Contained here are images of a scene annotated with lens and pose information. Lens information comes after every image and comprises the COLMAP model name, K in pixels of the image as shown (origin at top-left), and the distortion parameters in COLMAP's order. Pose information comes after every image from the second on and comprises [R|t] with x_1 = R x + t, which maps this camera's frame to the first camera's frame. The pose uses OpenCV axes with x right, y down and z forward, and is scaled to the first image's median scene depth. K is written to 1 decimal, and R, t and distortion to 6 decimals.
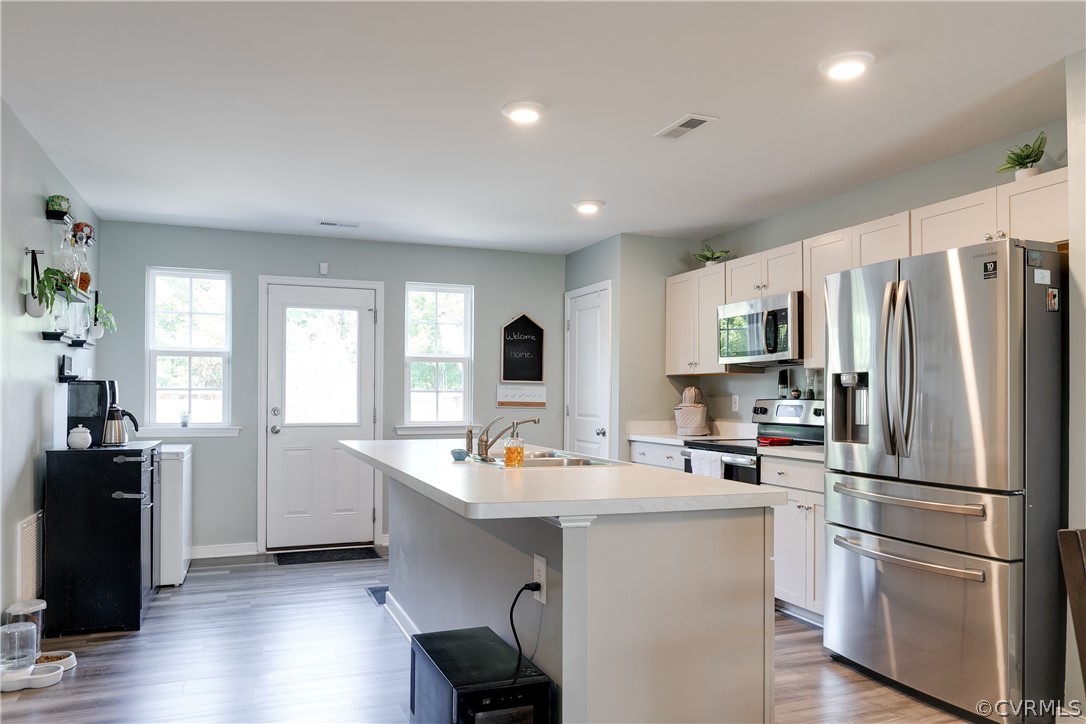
lens RADIAL K [[746.0, 0, 521.1], [0, 746.0, 393.0], [0, 0, 1]] dist [-0.005799, -0.003422]
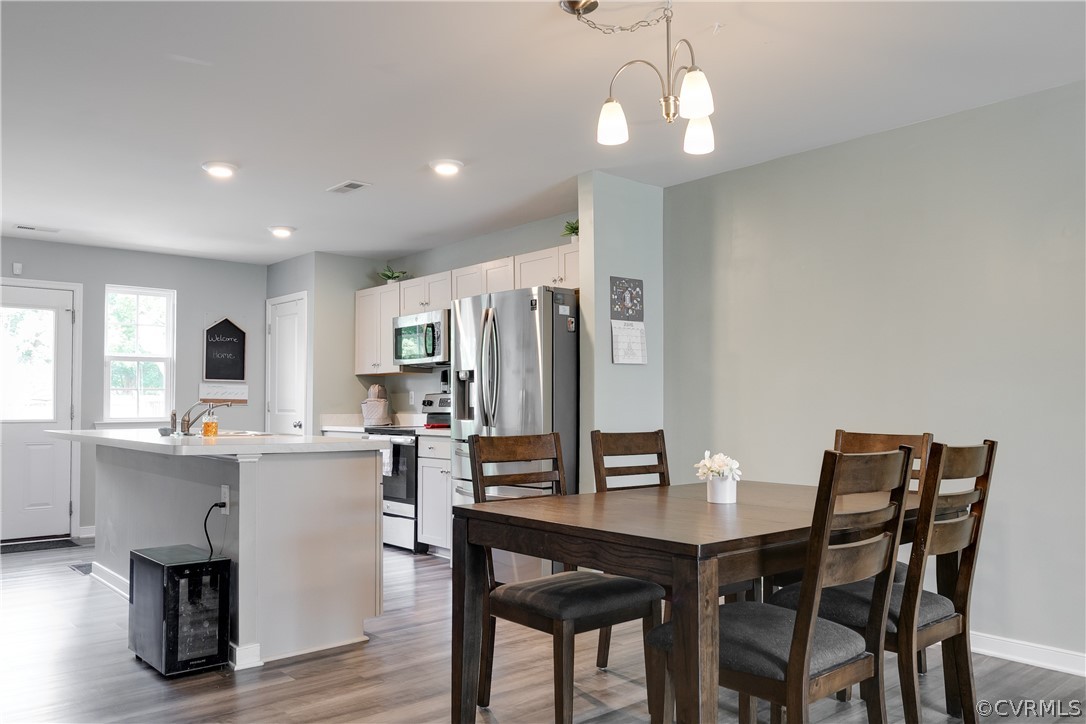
lens RADIAL K [[820.5, 0, 531.1], [0, 820.5, 385.1], [0, 0, 1]] dist [-0.003930, 0.000279]
pose [[0.939889, 0.001897, 0.341476, 0.017252], [0.004761, 0.999815, -0.018658, 0.020499], [-0.341448, 0.019162, 0.939705, -0.347620]]
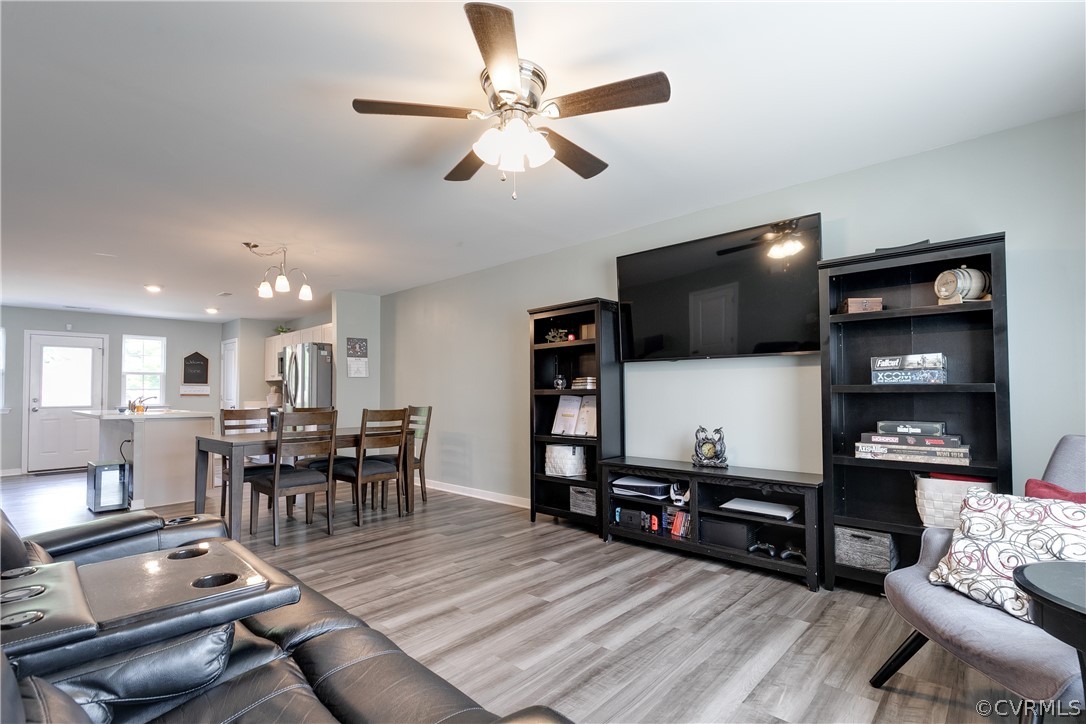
lens RADIAL K [[497.5, 0, 528.8], [0, 497.5, 377.7], [0, 0, 1]] dist [0.011356, -0.000965]
pose [[0.899939, -0.001025, 0.436015, 0.297971], [0.012554, 0.999644, -0.023563, 0.016026], [-0.435836, 0.026679, 0.899631, -0.856757]]
